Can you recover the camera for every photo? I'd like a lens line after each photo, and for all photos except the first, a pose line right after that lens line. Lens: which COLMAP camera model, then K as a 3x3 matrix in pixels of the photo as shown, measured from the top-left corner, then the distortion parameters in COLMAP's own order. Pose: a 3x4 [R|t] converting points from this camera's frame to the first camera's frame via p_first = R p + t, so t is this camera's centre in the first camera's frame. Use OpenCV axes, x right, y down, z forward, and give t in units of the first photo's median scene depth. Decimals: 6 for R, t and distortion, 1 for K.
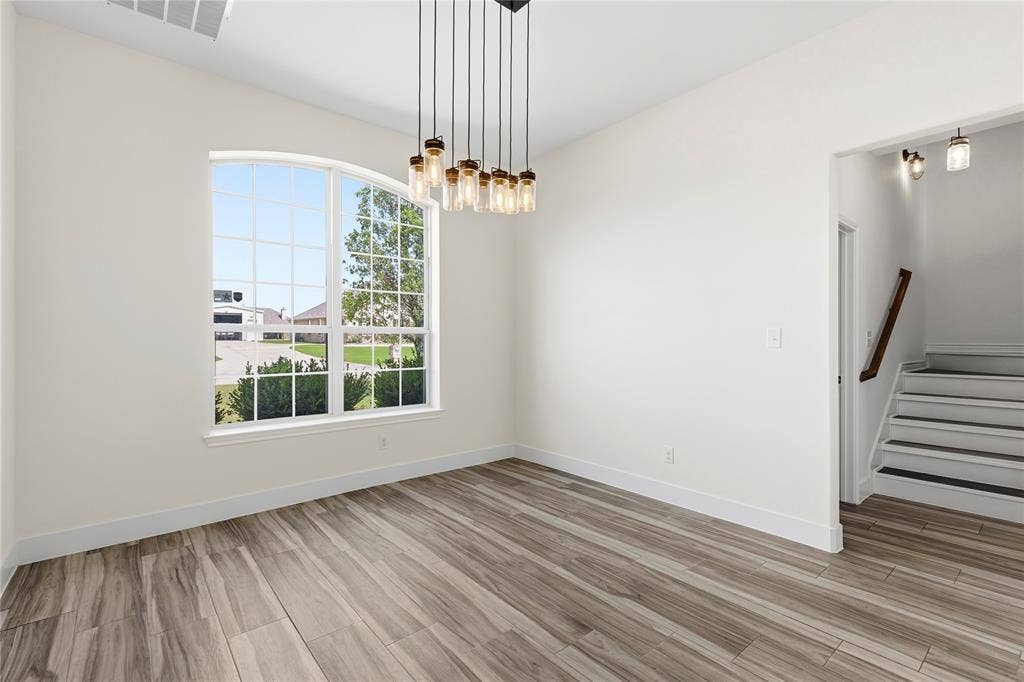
lens RADIAL K [[464.9, 0, 523.9], [0, 464.9, 343.7], [0, 0, 1]] dist [-0.000017, -0.000029]
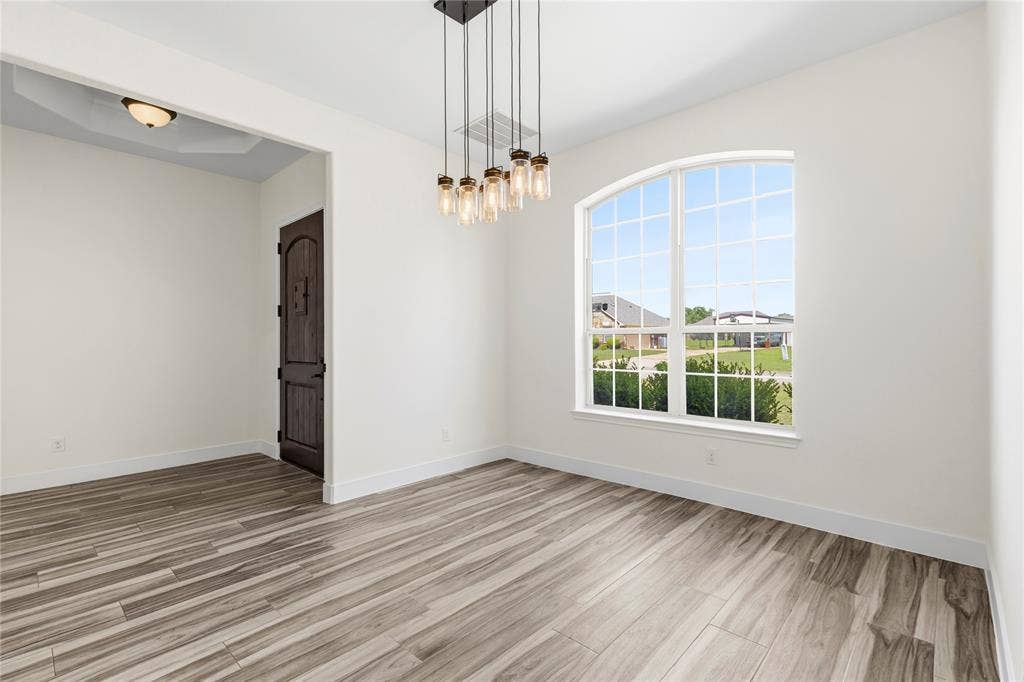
lens RADIAL K [[464.9, 0, 523.9], [0, 464.9, 343.7], [0, 0, 1]] dist [-0.000017, -0.000029]
pose [[0.122999, 0.007826, -0.992376, 0.602478], [-0.011589, 0.999912, 0.006449, -0.004065], [0.992339, 0.010708, 0.123078, 0.612364]]
